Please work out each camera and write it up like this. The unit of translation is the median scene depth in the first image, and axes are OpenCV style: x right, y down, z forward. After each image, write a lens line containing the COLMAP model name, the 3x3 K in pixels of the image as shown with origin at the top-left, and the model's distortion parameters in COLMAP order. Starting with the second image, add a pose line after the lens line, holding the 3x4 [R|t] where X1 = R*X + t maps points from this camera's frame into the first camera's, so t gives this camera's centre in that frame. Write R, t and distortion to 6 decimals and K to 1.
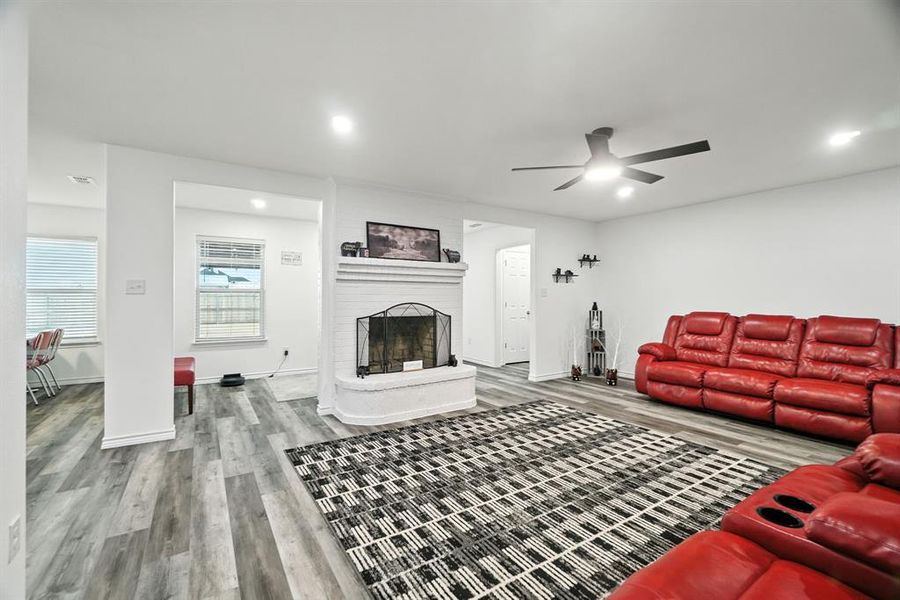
lens RADIAL K [[390.9, 0, 444.1], [0, 390.9, 301.4], [0, 0, 1]] dist [-0.003905, 0.000049]
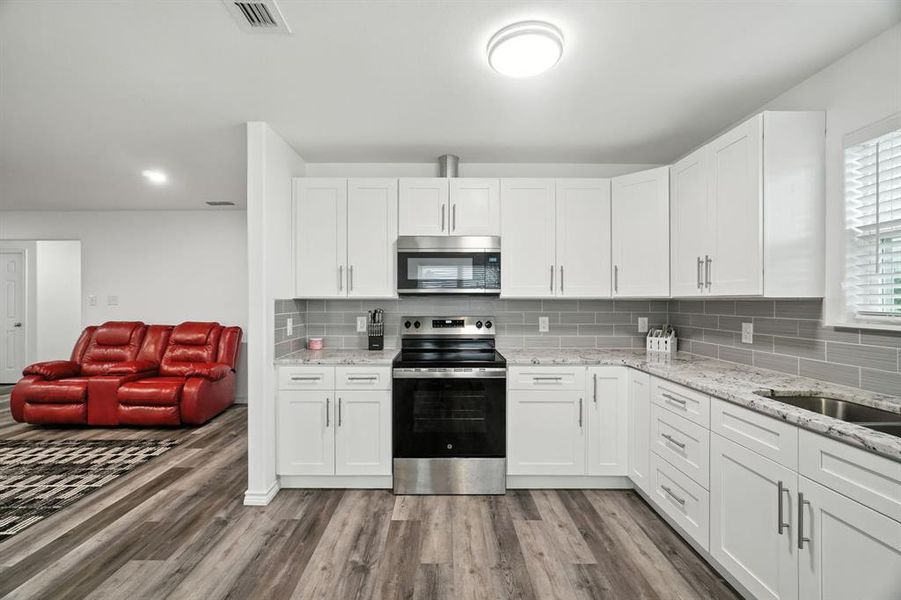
lens RADIAL K [[391.3, 0, 444.6], [0, 391.3, 301.4], [0, 0, 1]] dist [-0.003905, 0.000049]
pose [[-0.845582, -0.002348, 0.533840, -1.092442], [0.003134, 0.999951, 0.009363, -0.031792], [-0.533836, 0.009590, -0.845534, 0.793436]]
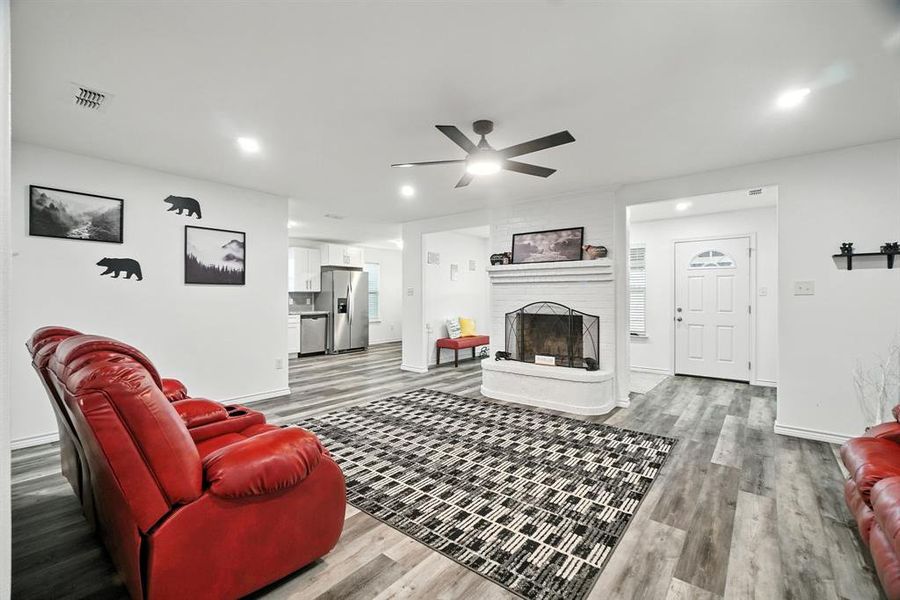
lens RADIAL K [[391.4, 0, 443.4], [0, 391.4, 296.1], [0, 0, 1]] dist [-0.004166, 0.000127]
pose [[0.309637, -0.003367, -0.950849, 1.037096], [-0.009453, 0.999933, -0.006619, -0.002054], [0.950808, 0.011037, 0.309584, 0.482848]]
